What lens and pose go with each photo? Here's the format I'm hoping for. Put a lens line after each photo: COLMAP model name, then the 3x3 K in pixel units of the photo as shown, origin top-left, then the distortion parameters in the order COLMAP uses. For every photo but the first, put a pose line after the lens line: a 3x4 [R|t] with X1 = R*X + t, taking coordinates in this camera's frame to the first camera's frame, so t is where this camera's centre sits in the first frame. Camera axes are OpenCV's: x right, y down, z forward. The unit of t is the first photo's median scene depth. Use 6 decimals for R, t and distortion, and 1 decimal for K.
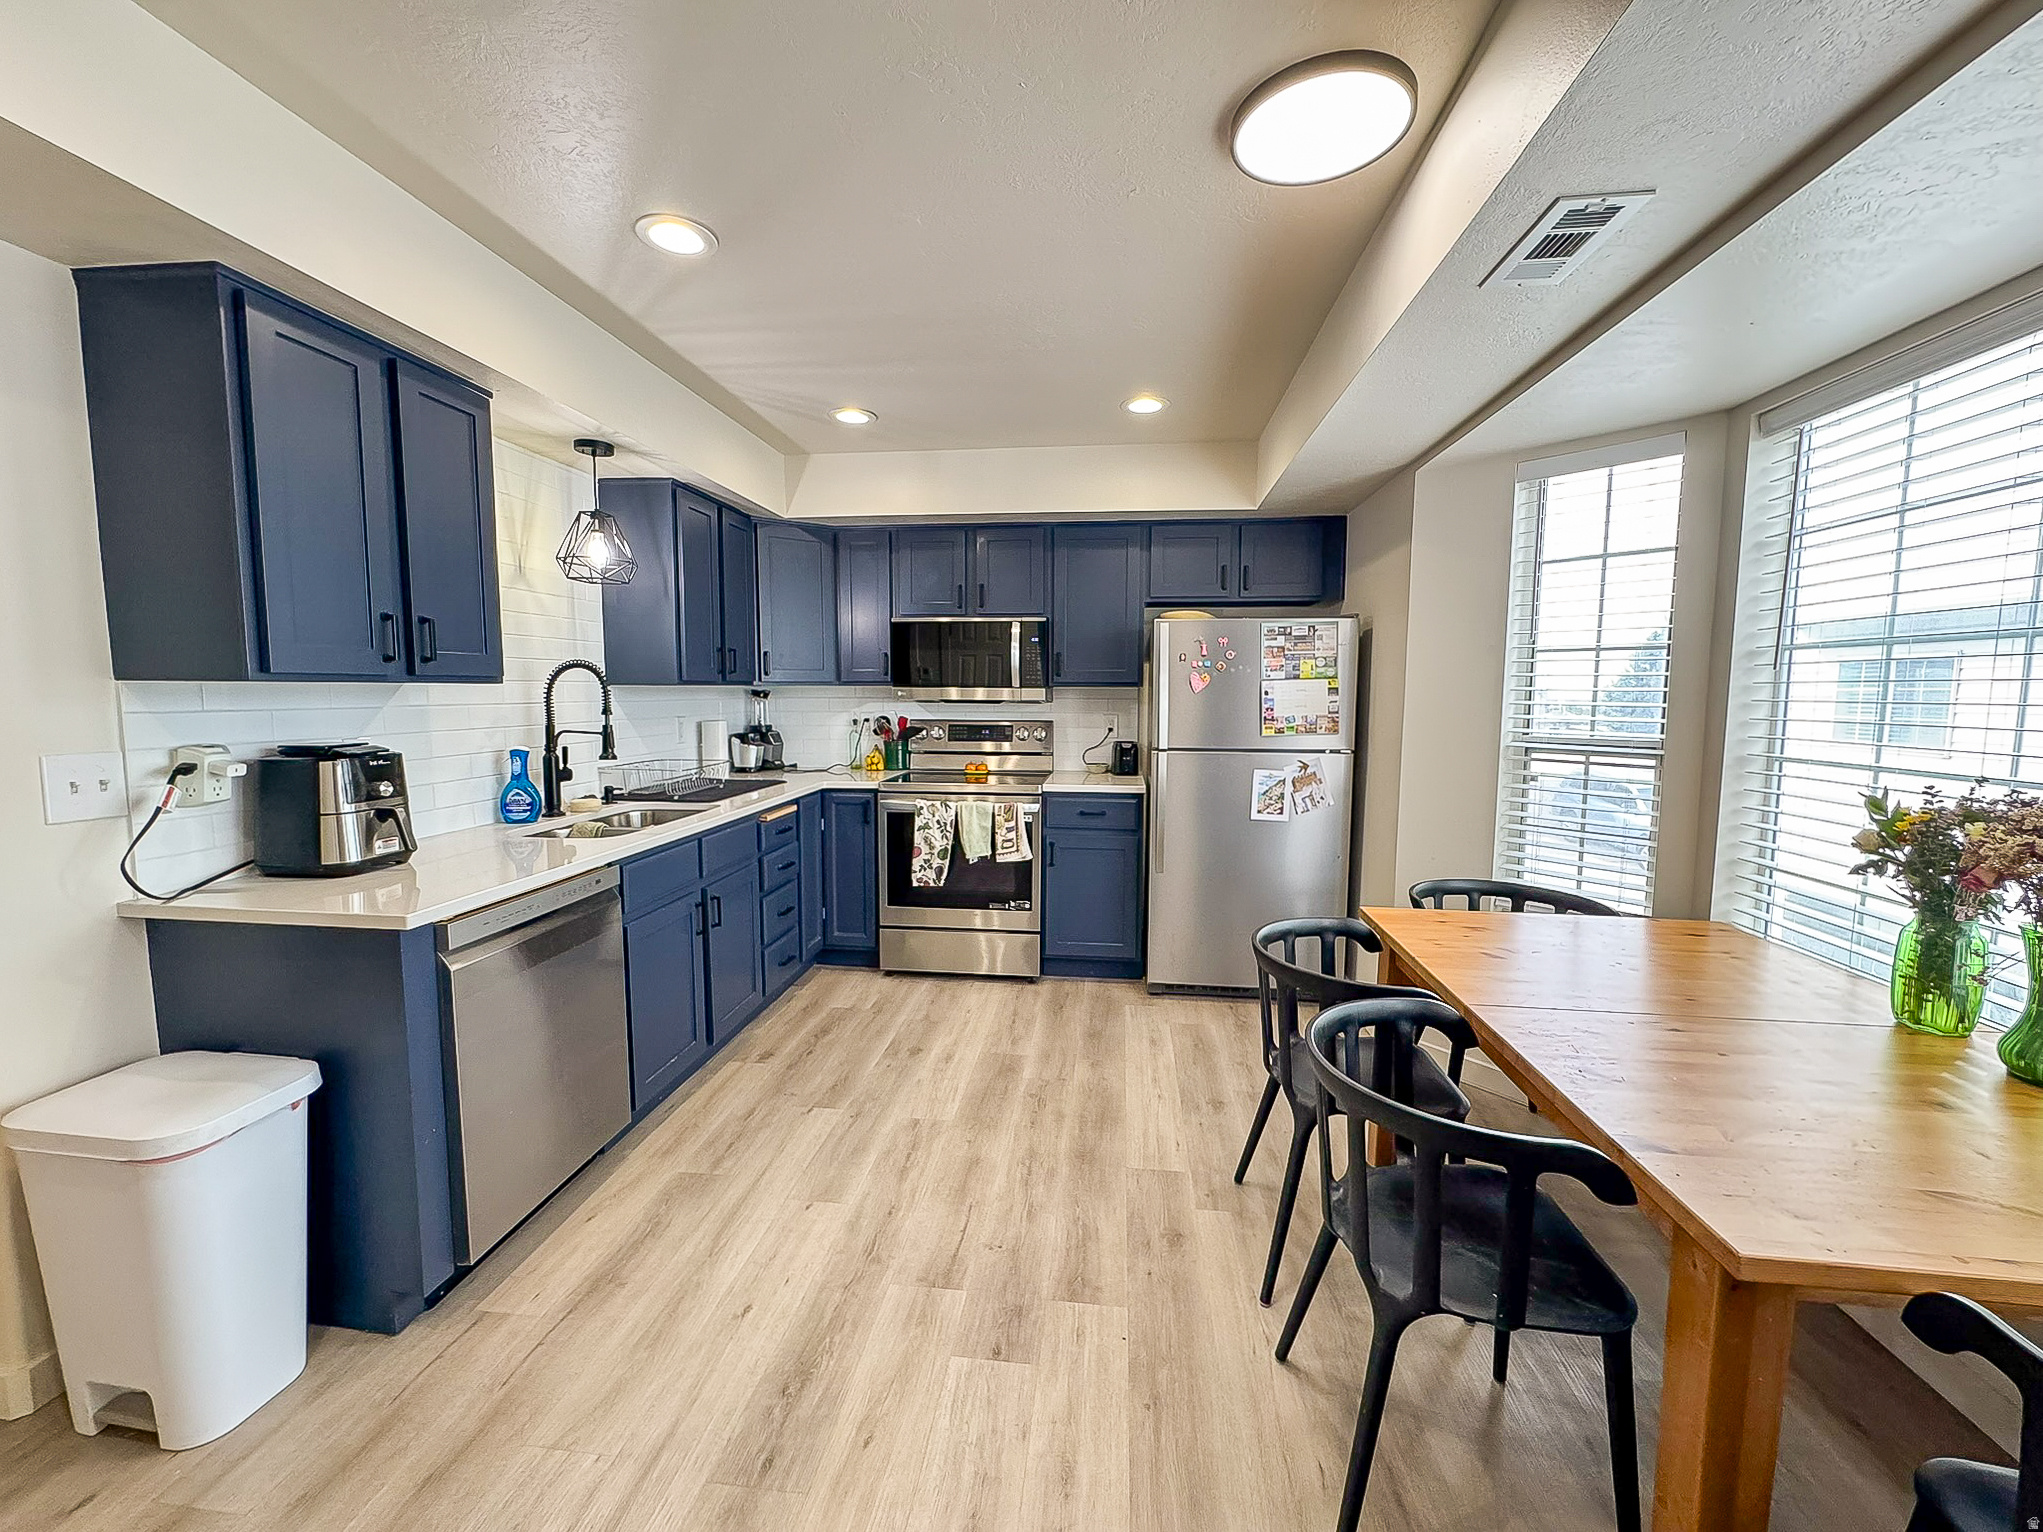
lens RADIAL K [[823.9, 0, 1018.4], [0, 823.9, 766.4], [0, 0, 1]] dist [-0.003266, 0.000012]
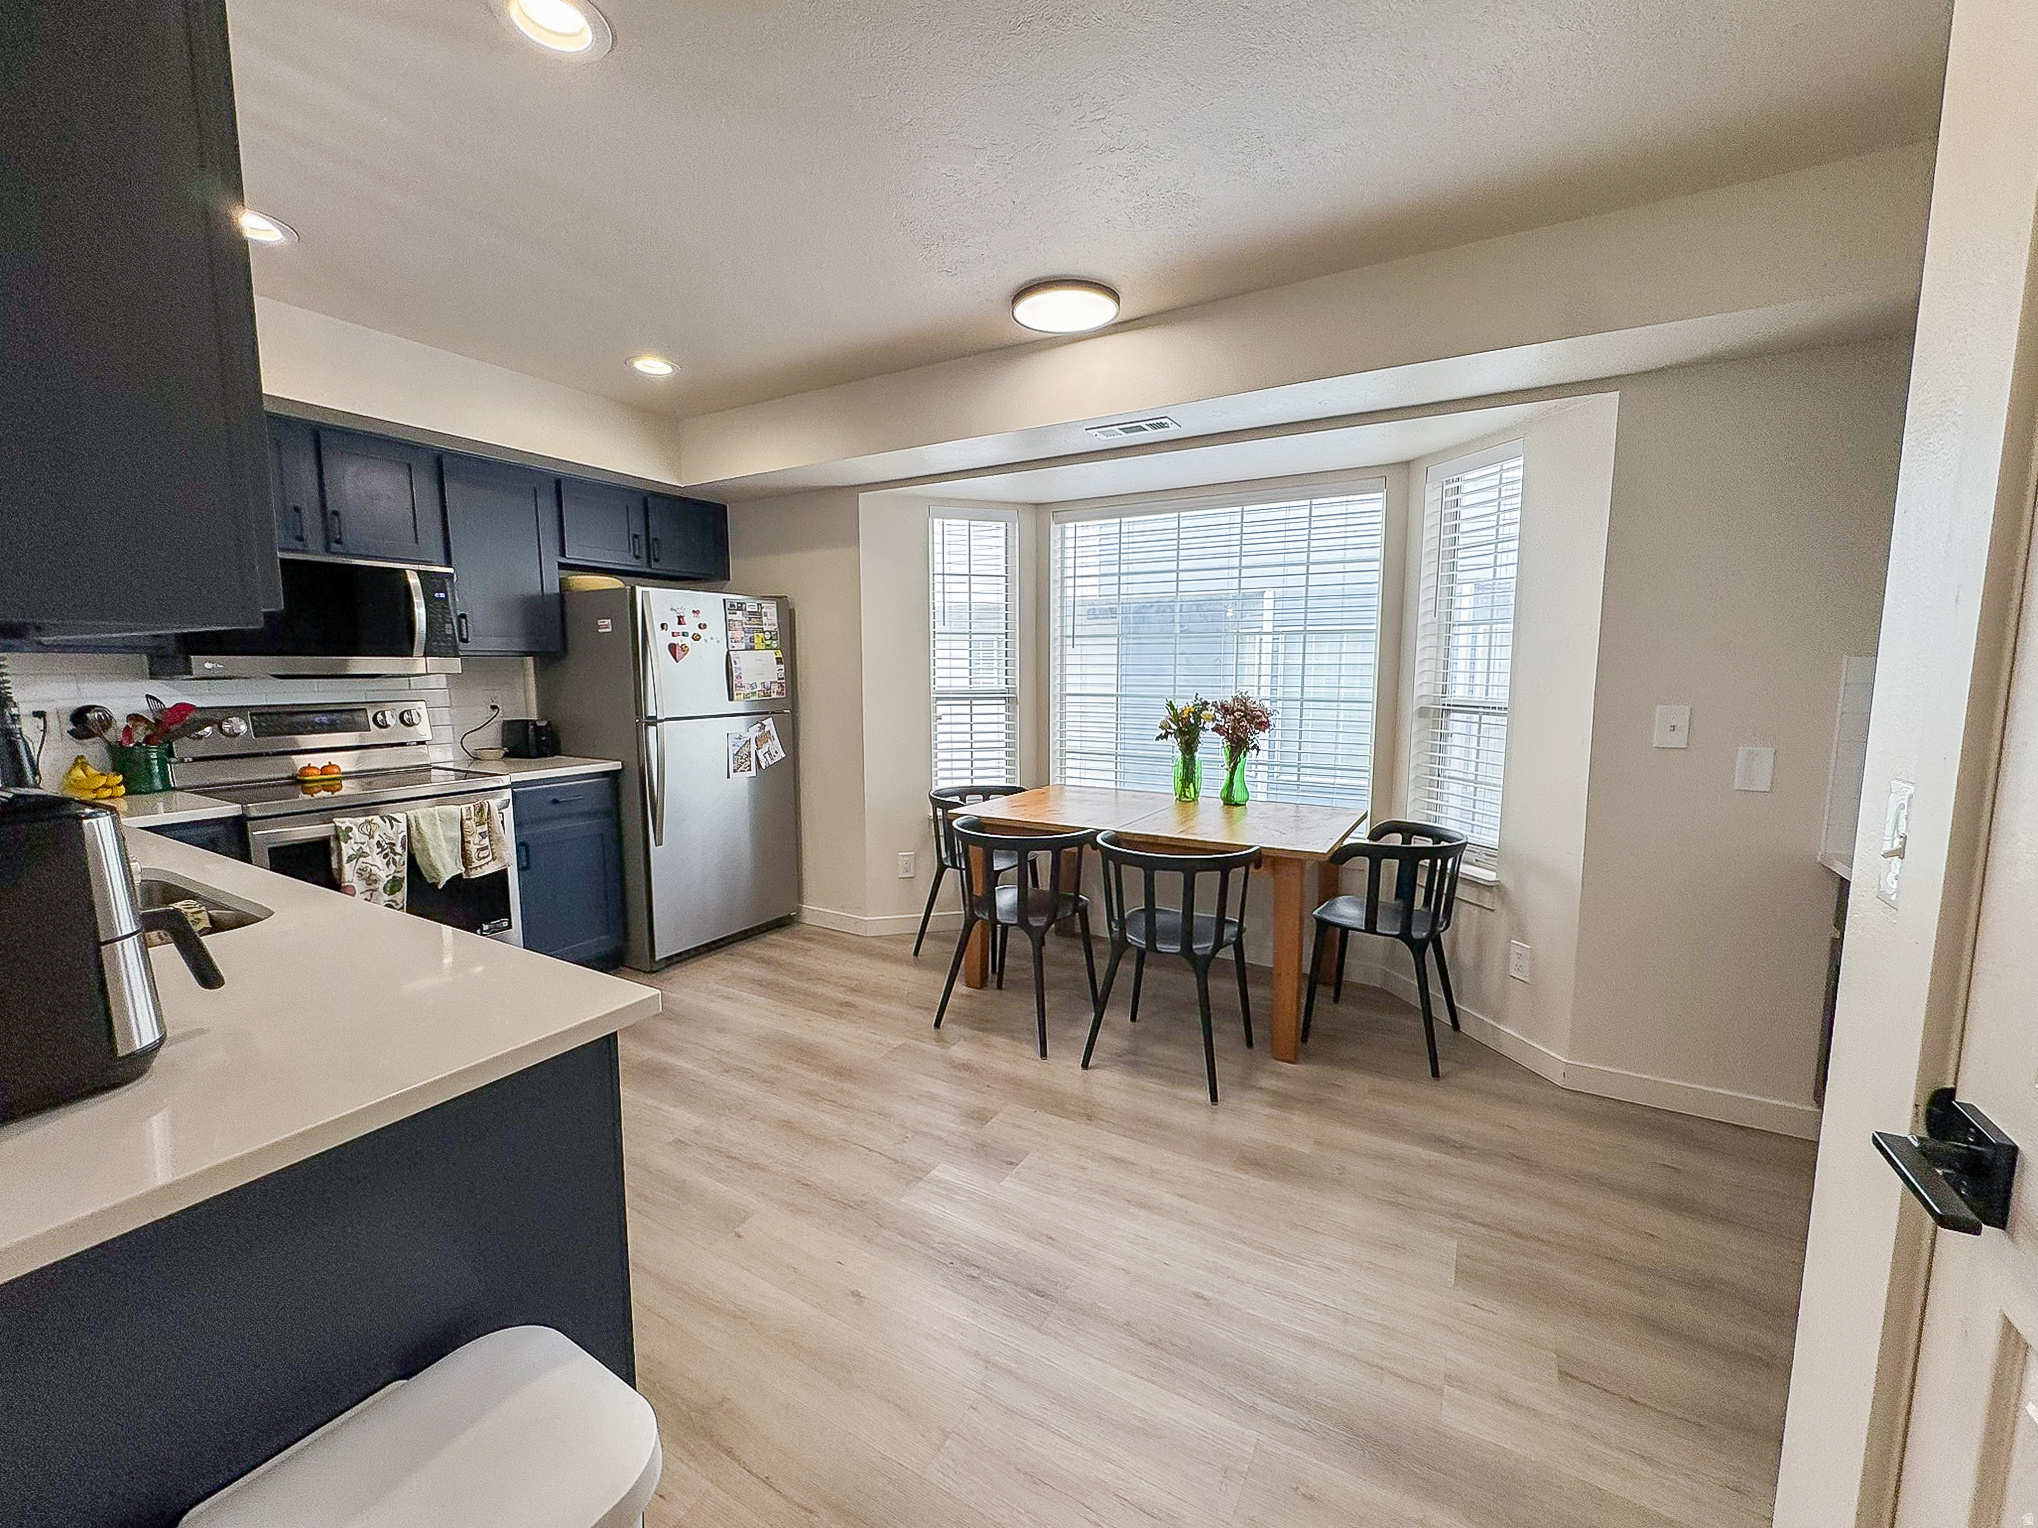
lens RADIAL K [[825.0, 0, 1020.6], [0, 825.0, 762.7], [0, 0, 1]] dist [-0.001628, 0.000298]
pose [[0.394784, -0.113150, 0.911780, -0.574639], [0.088859, 0.992438, 0.084685, -0.015535], [-0.914467, 0.047587, 0.401853, 0.214044]]
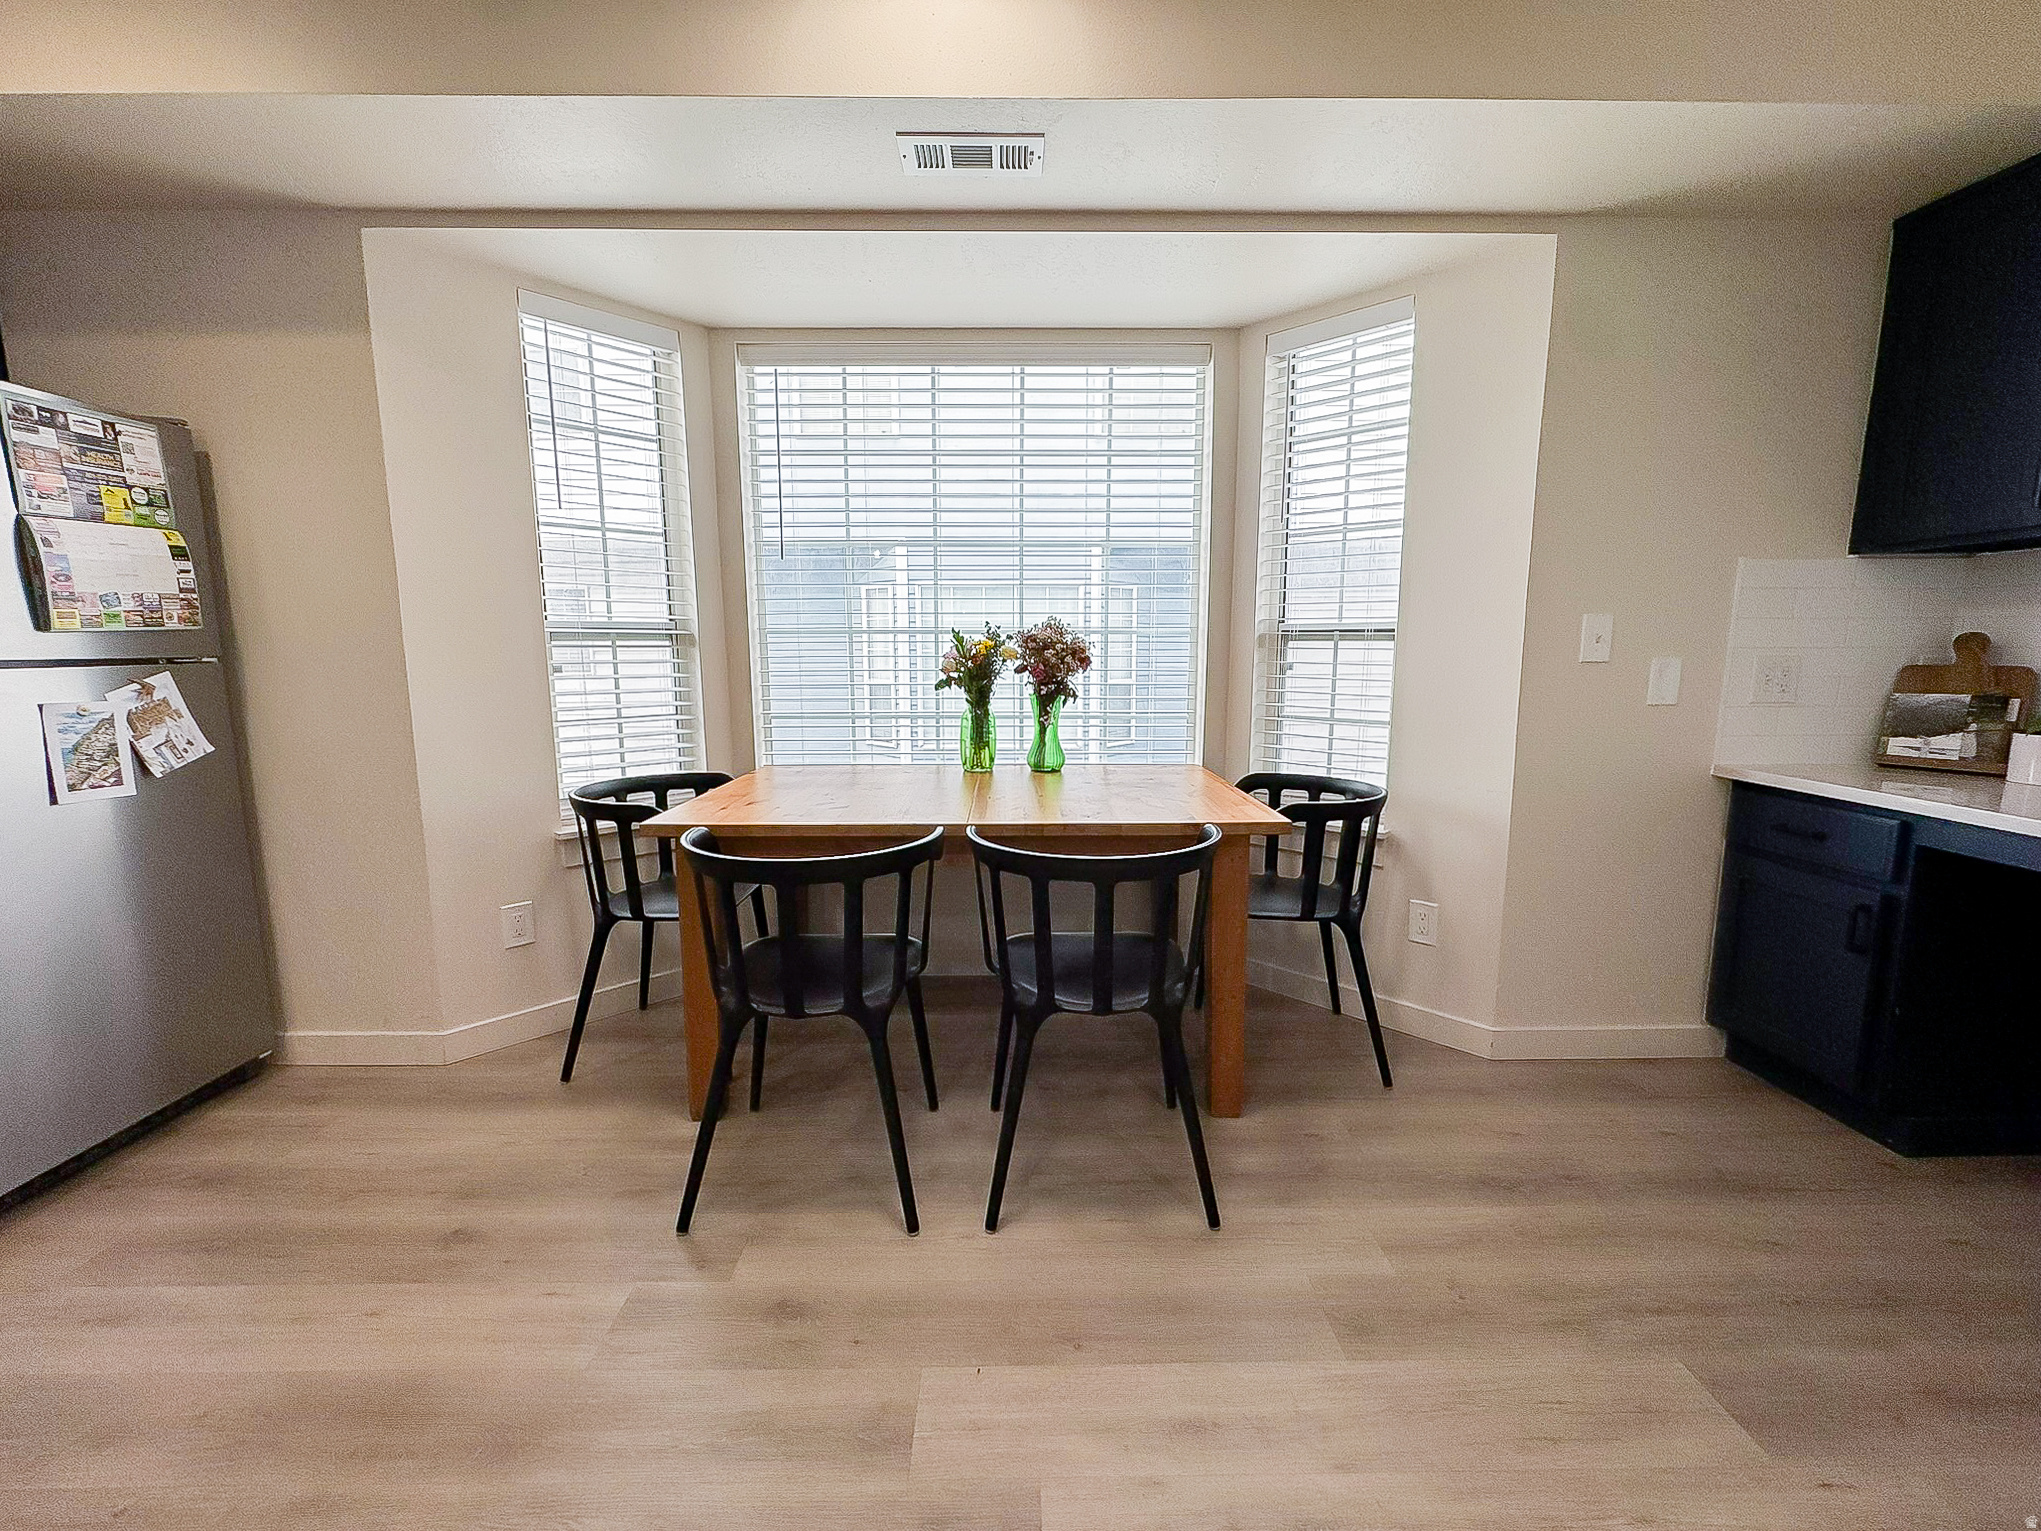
lens RADIAL K [[826.2, 0, 1022.1], [0, 826.2, 764.2], [0, 0, 1]] dist [-0.001628, 0.000298]
pose [[-0.131958, -0.147815, 0.980172, -0.274836], [0.094697, 0.982417, 0.160903, 0.016030], [-0.986722, 0.114052, -0.115640, 0.505374]]
